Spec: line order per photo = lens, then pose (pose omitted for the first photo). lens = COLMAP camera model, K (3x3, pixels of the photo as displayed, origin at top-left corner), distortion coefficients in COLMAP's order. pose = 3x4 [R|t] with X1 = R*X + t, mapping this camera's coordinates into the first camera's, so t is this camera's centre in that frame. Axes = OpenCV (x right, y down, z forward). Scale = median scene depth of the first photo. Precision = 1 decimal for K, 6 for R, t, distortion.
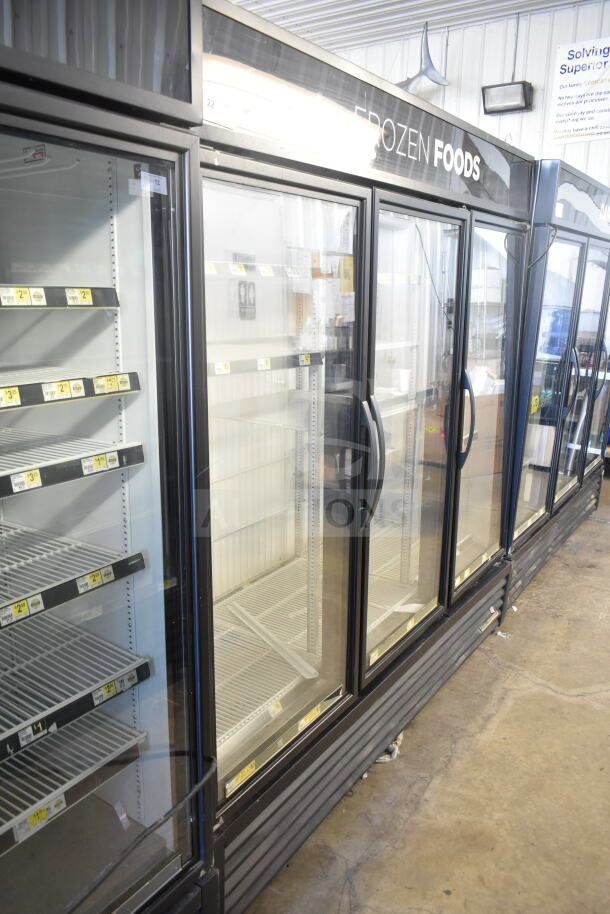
lens RADIAL K [[708.5, 0, 303.4], [0, 708.5, 454.0], [0, 0, 1]] dist [-0.002301, 0.002430]
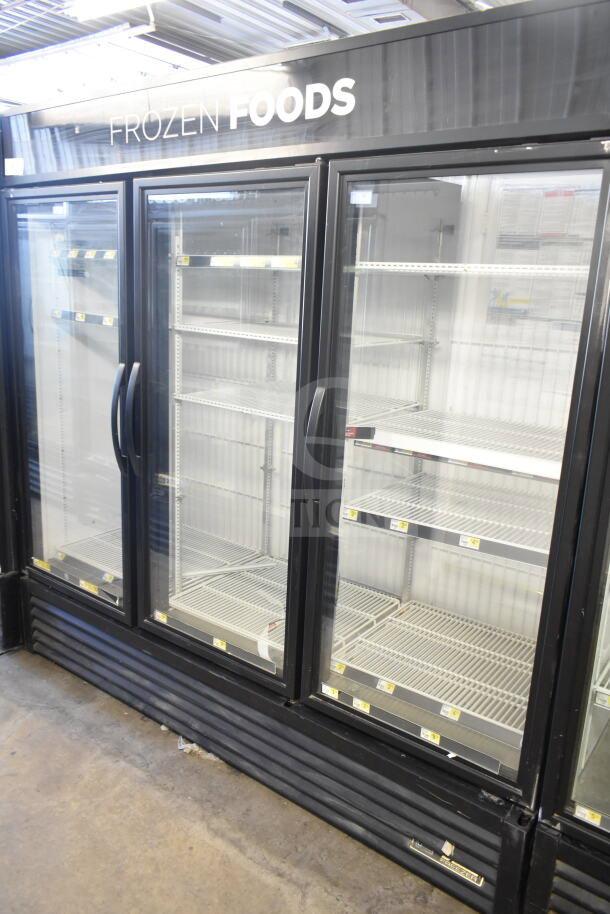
lens RADIAL K [[708.5, 0, 302.5], [0, 708.5, 457.8], [0, 0, 1]] dist [-0.002301, 0.002430]
pose [[-0.061337, 0.227574, -0.971827, 1.012745], [-0.272673, 0.932802, 0.235646, -0.232594], [0.960149, 0.279445, 0.004838, 1.077032]]
